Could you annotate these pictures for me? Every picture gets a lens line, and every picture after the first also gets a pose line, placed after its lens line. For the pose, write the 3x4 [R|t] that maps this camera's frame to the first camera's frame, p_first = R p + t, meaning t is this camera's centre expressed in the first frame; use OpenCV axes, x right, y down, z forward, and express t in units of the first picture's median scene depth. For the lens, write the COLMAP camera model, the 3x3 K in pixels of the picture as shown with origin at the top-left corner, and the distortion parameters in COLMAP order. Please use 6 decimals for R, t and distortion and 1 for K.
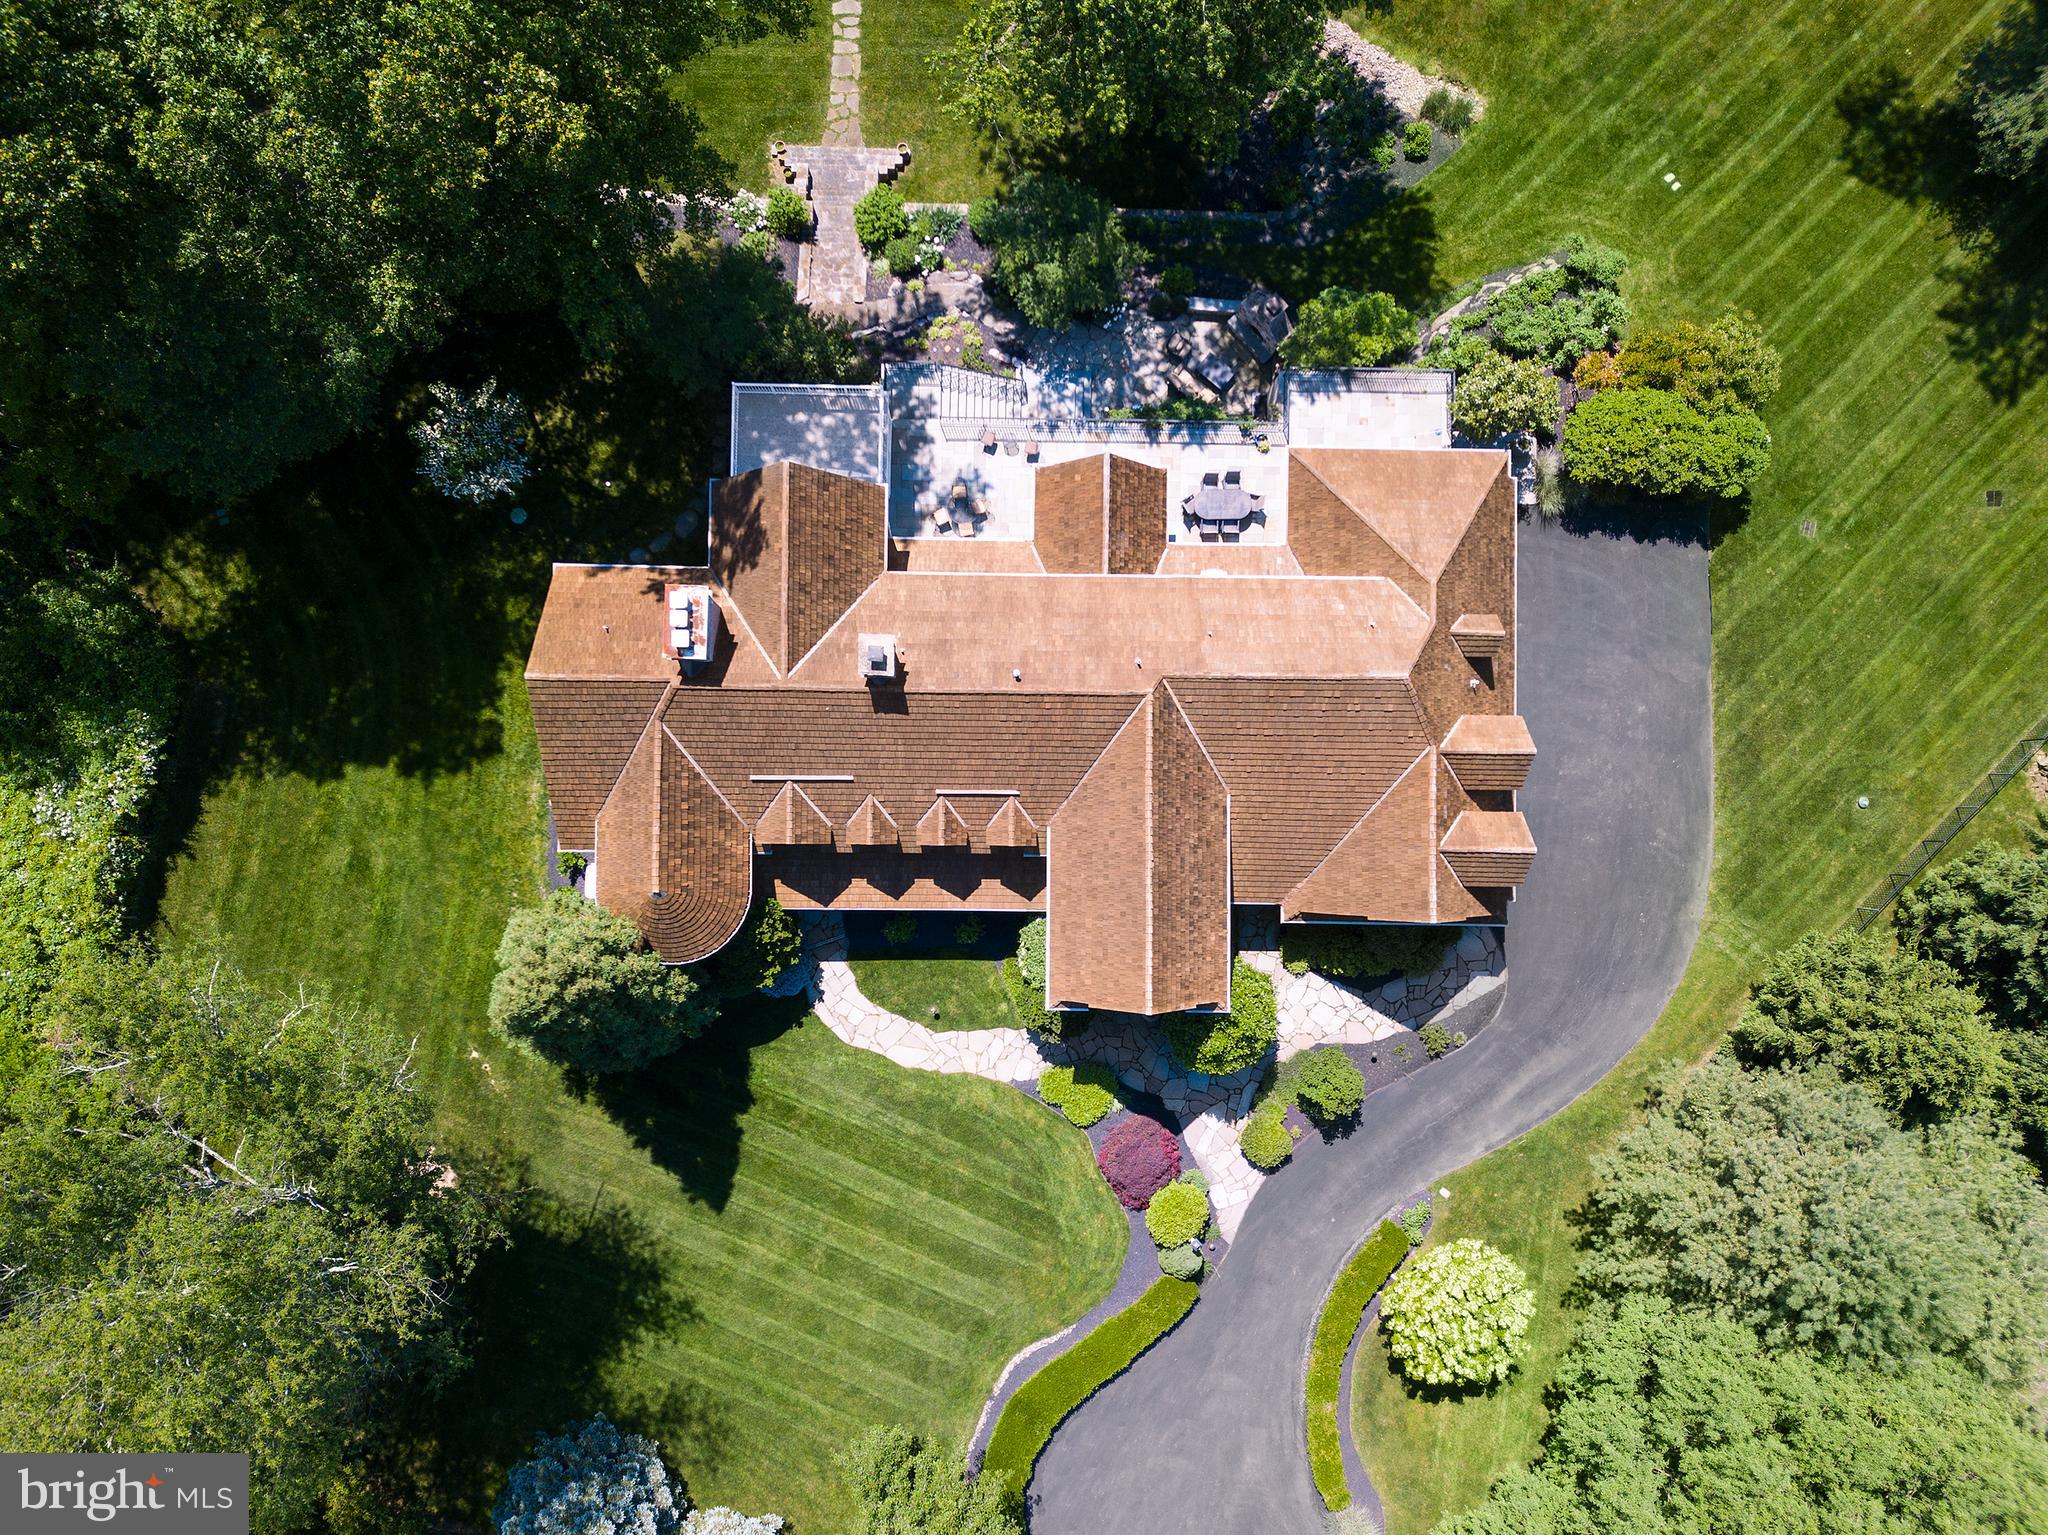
lens RADIAL K [[1591.0, 0, 1020.8], [0, 1591.0, 762.2], [0, 0, 1]] dist [0.020136, -0.003577]
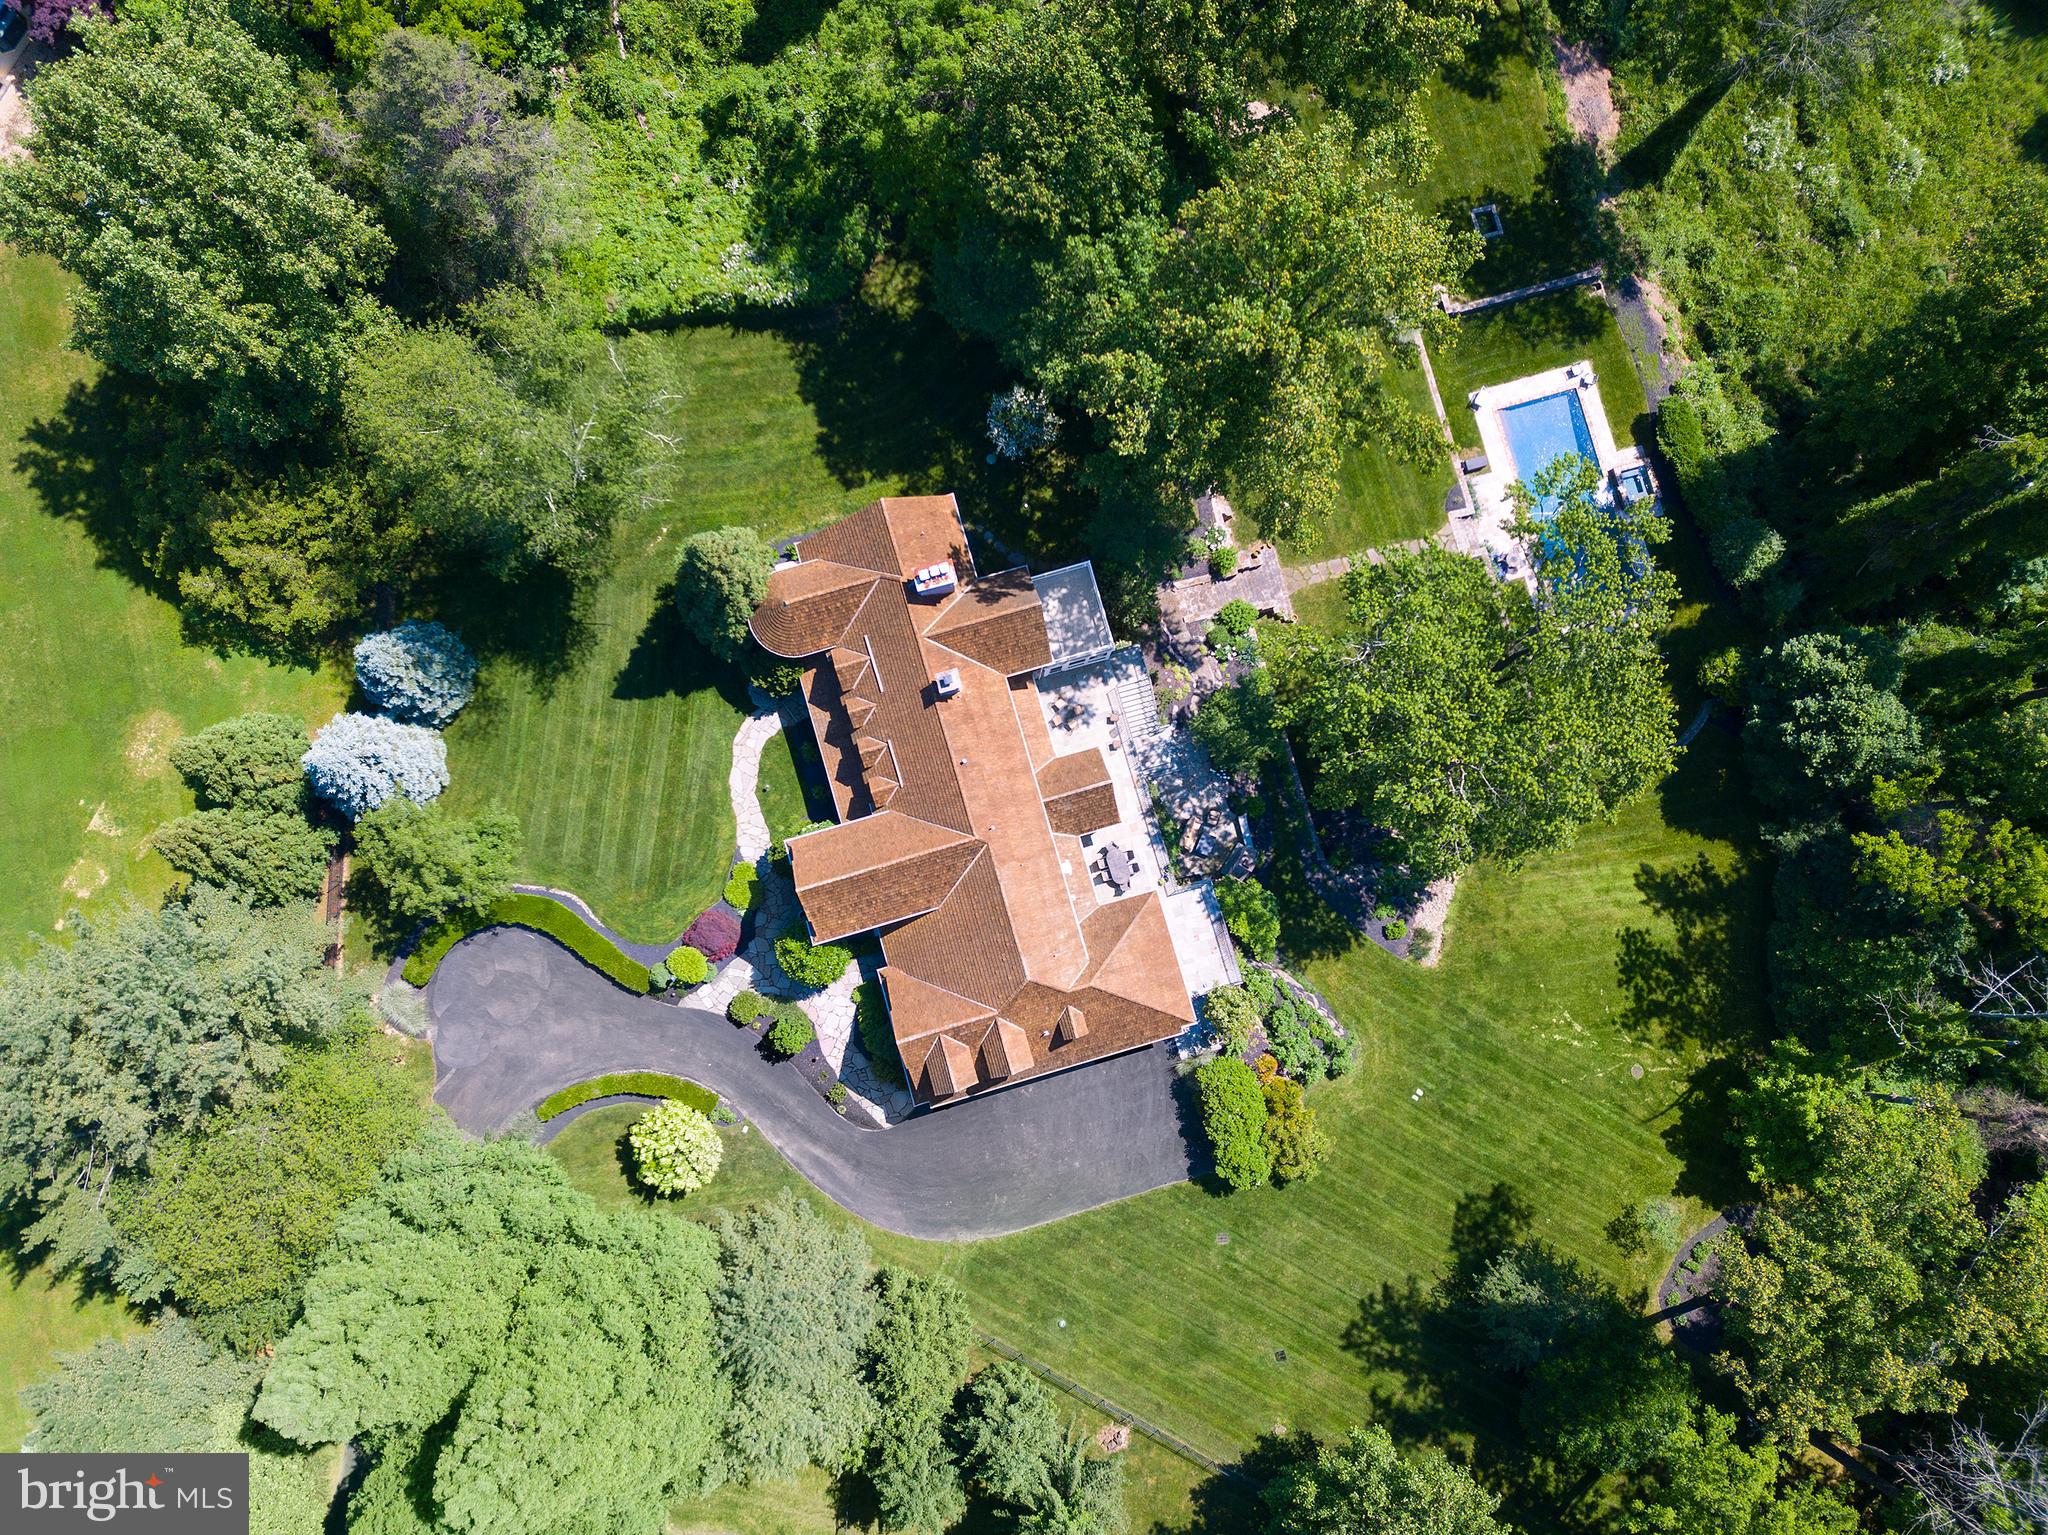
lens RADIAL K [[1564.5, 0, 1035.8], [0, 1564.5, 776.4], [0, 0, 1]] dist [0.047978, -0.010819]
pose [[0.290941, 0.952253, -0.092557, 0.163457], [-0.956656, 0.290843, -0.014850, -0.085519], [0.012779, 0.092866, 0.995597, -0.591192]]
